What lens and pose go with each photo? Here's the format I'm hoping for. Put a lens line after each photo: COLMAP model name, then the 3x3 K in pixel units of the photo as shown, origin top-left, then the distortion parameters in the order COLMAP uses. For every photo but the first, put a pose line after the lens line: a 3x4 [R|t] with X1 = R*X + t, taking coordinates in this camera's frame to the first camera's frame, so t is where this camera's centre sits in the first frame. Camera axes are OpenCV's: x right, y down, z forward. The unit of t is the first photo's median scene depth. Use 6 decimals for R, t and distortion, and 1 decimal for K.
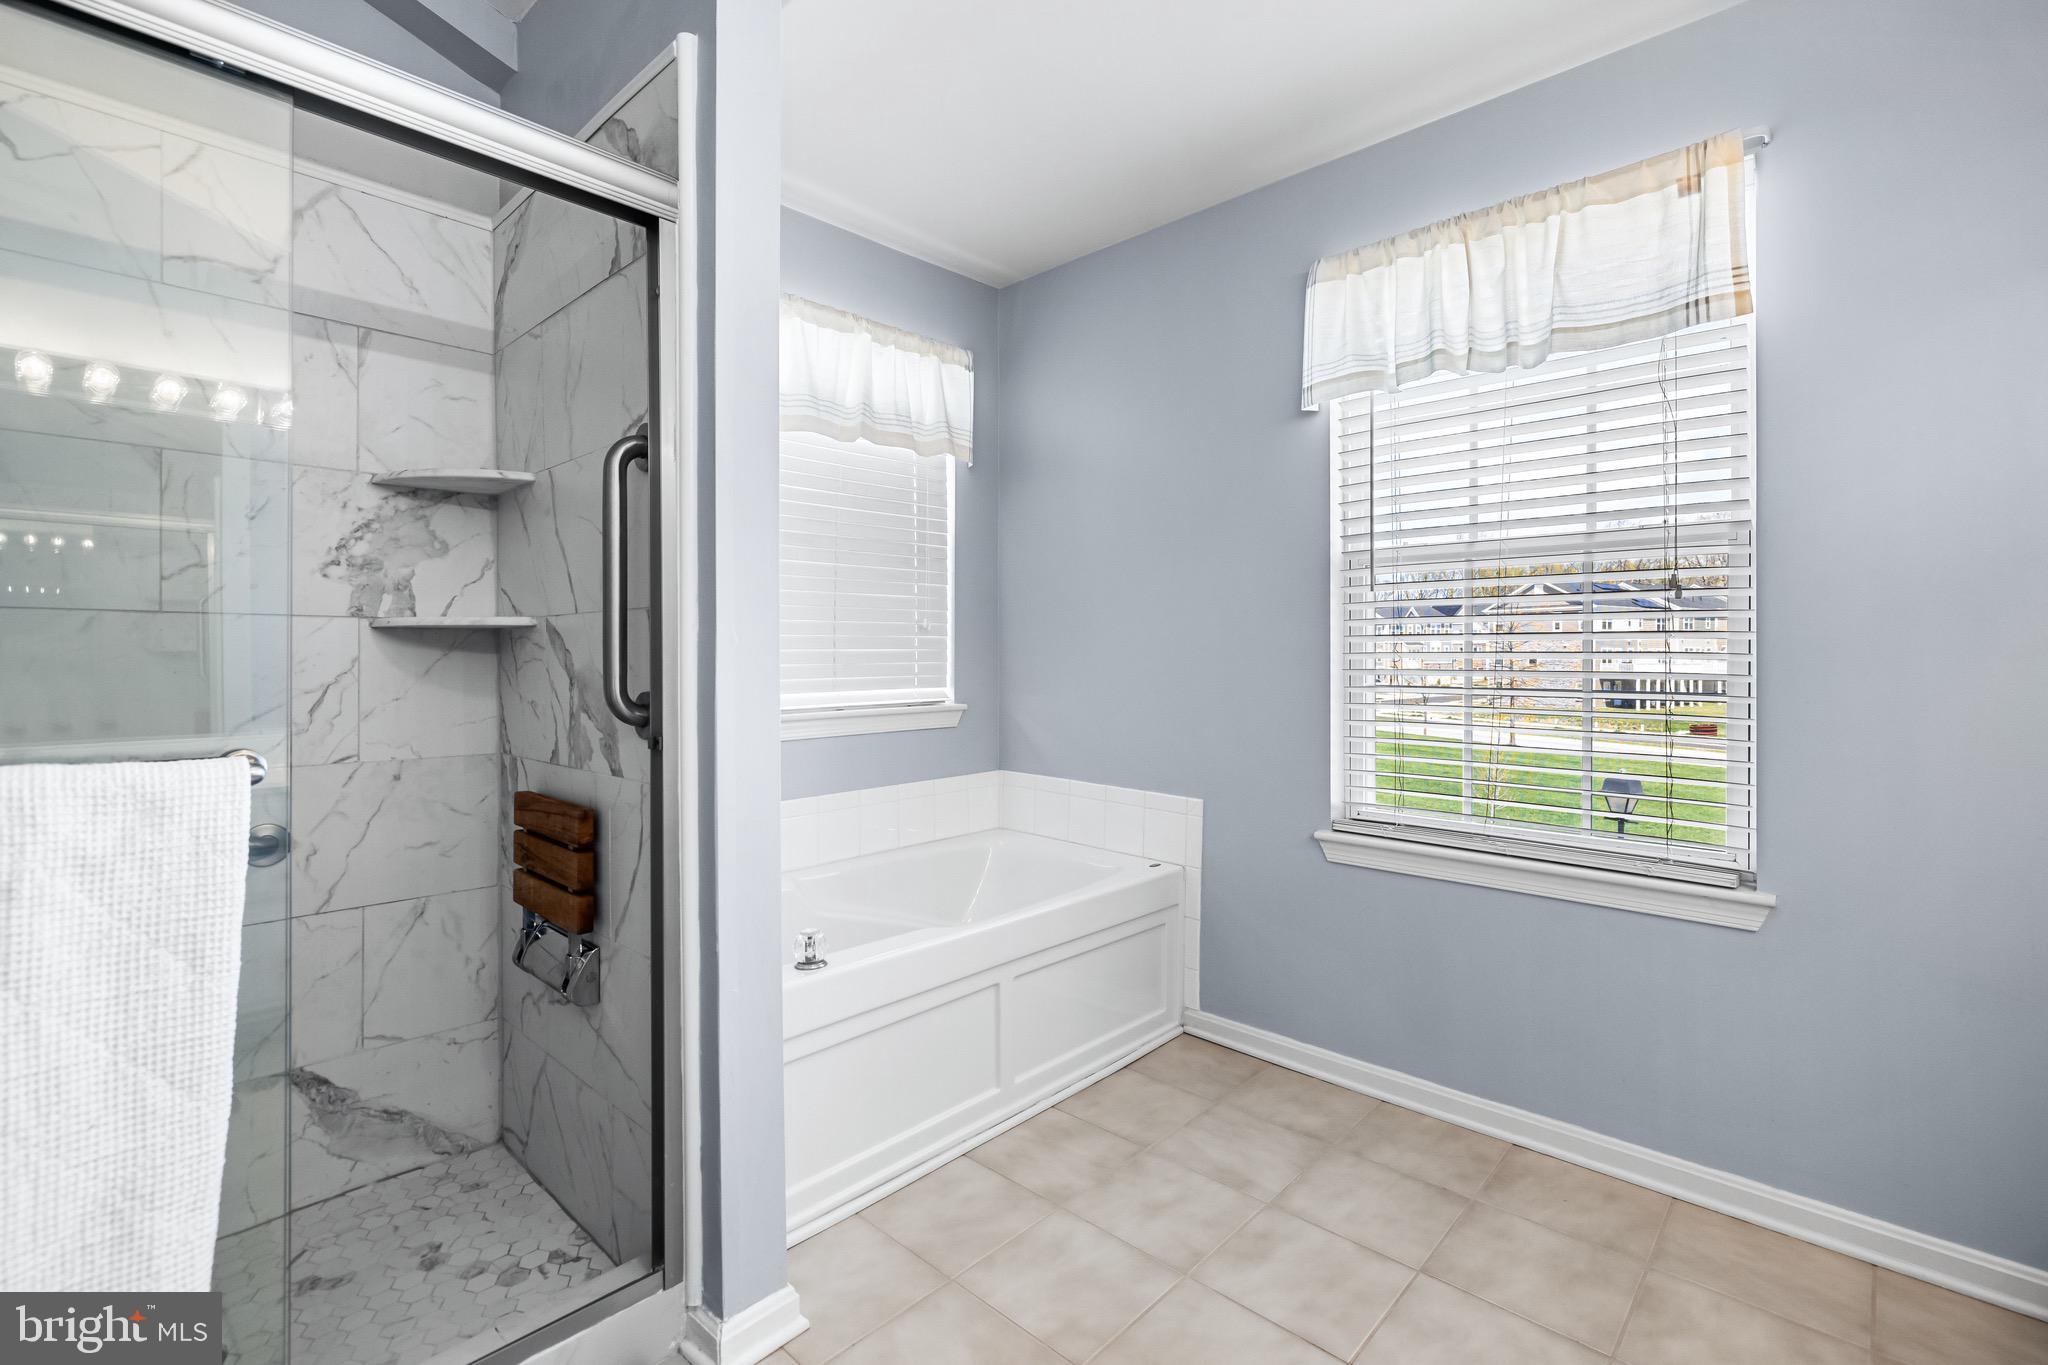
lens RADIAL K [[933.4, 0, 1029.0], [0, 933.4, 659.3], [0, 0, 1]] dist [0.000562, 0.000345]
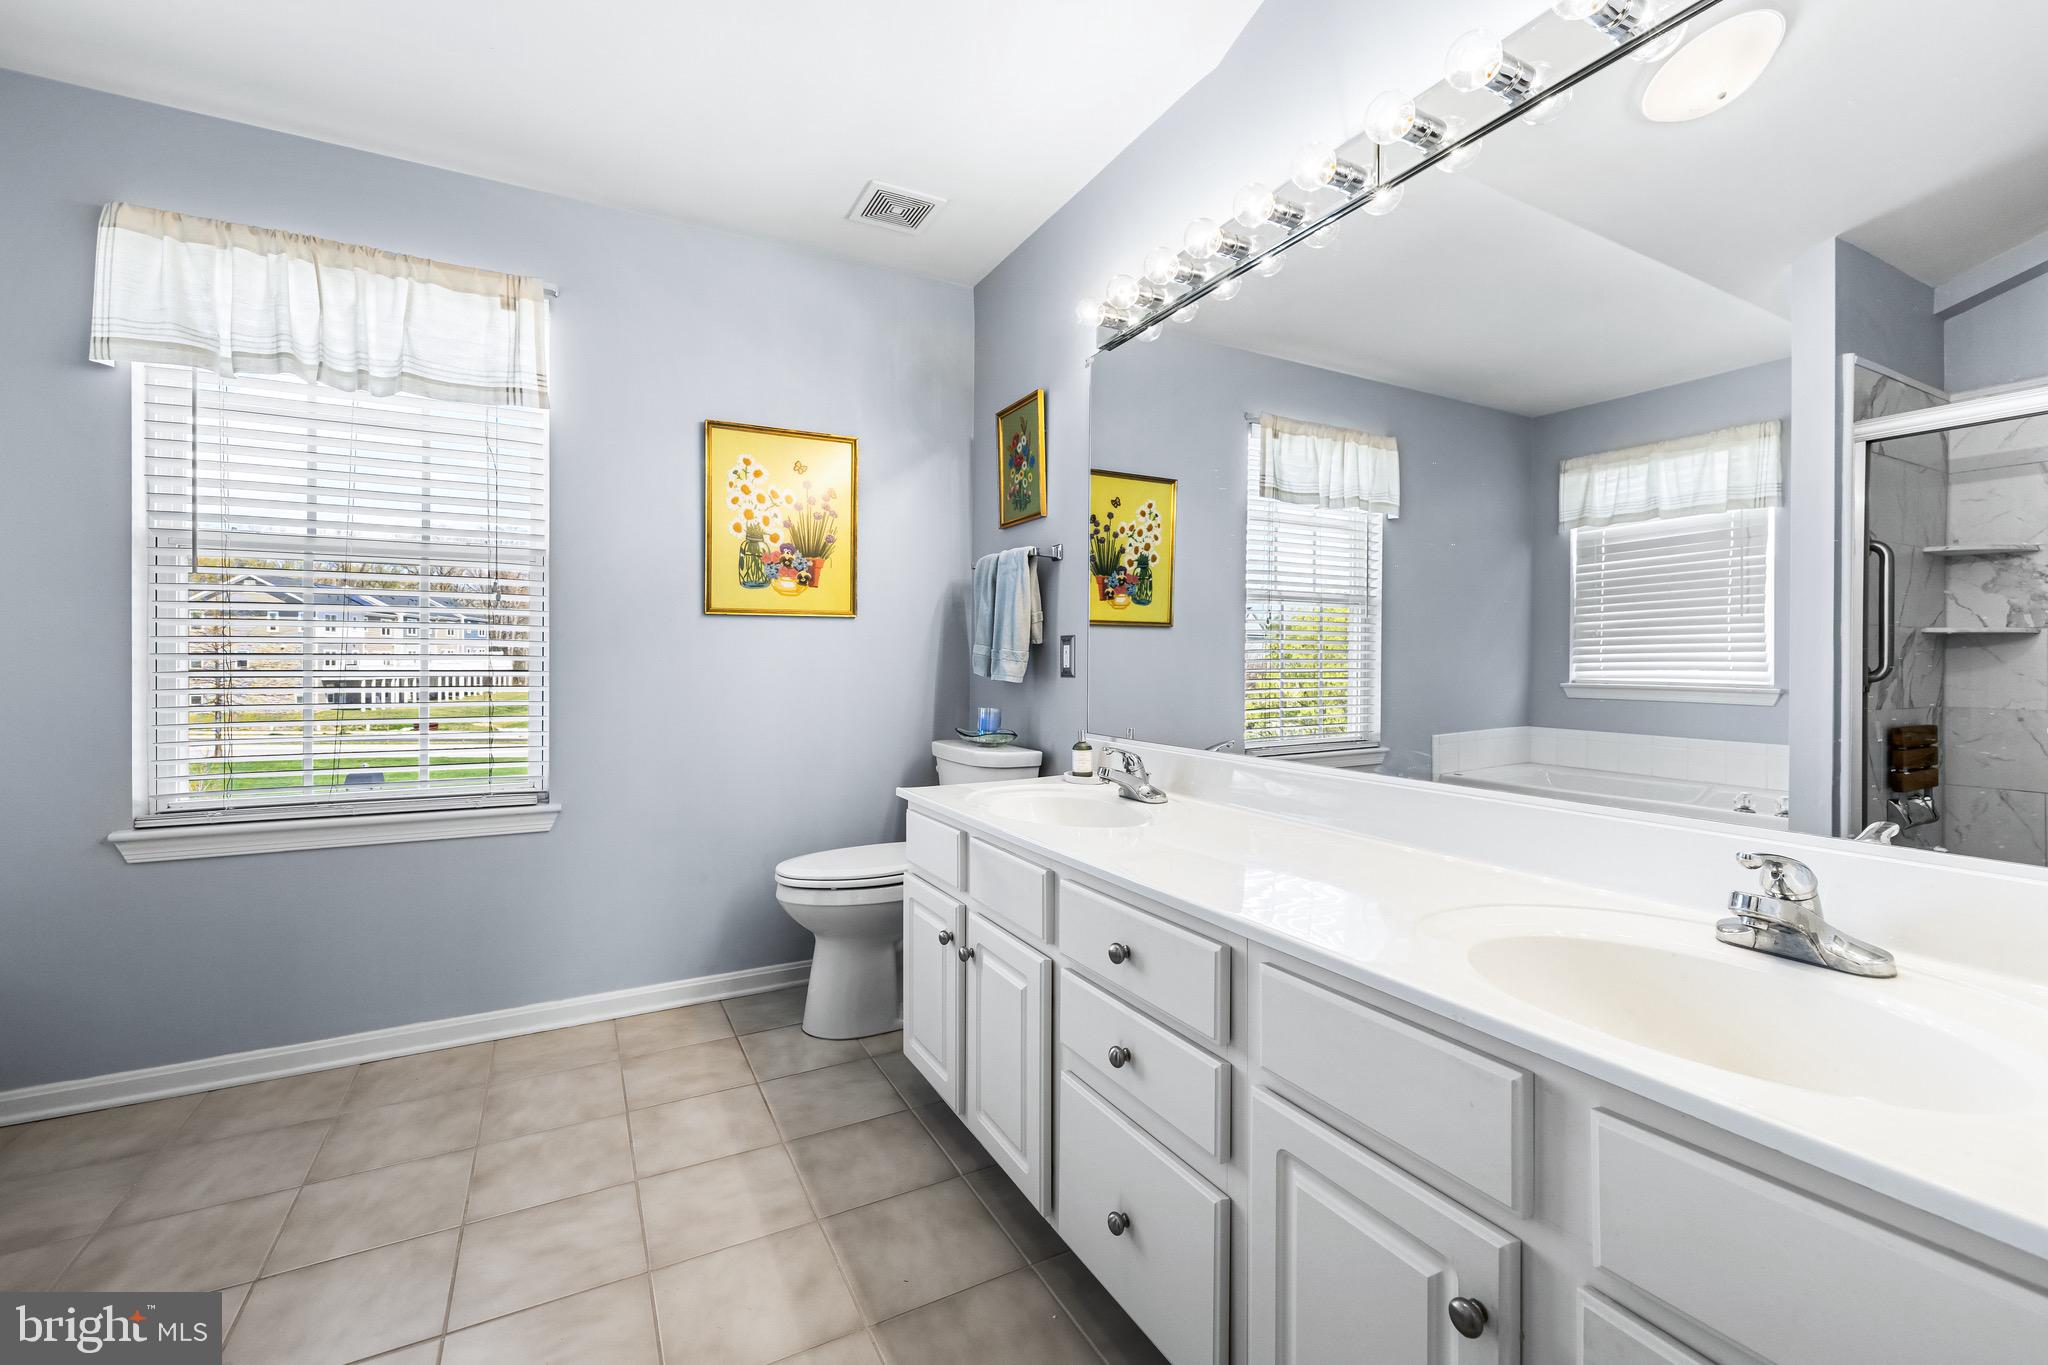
lens RADIAL K [[881.3, 0, 1027.6], [0, 881.3, 673.0], [0, 0, 1]] dist [-0.027055, -0.000261]
pose [[0.327229, -0.007190, 0.944918, -0.227336], [-0.003804, 0.999953, 0.008926, 0.023876], [-0.944937, -0.006515, 0.327187, -0.132780]]
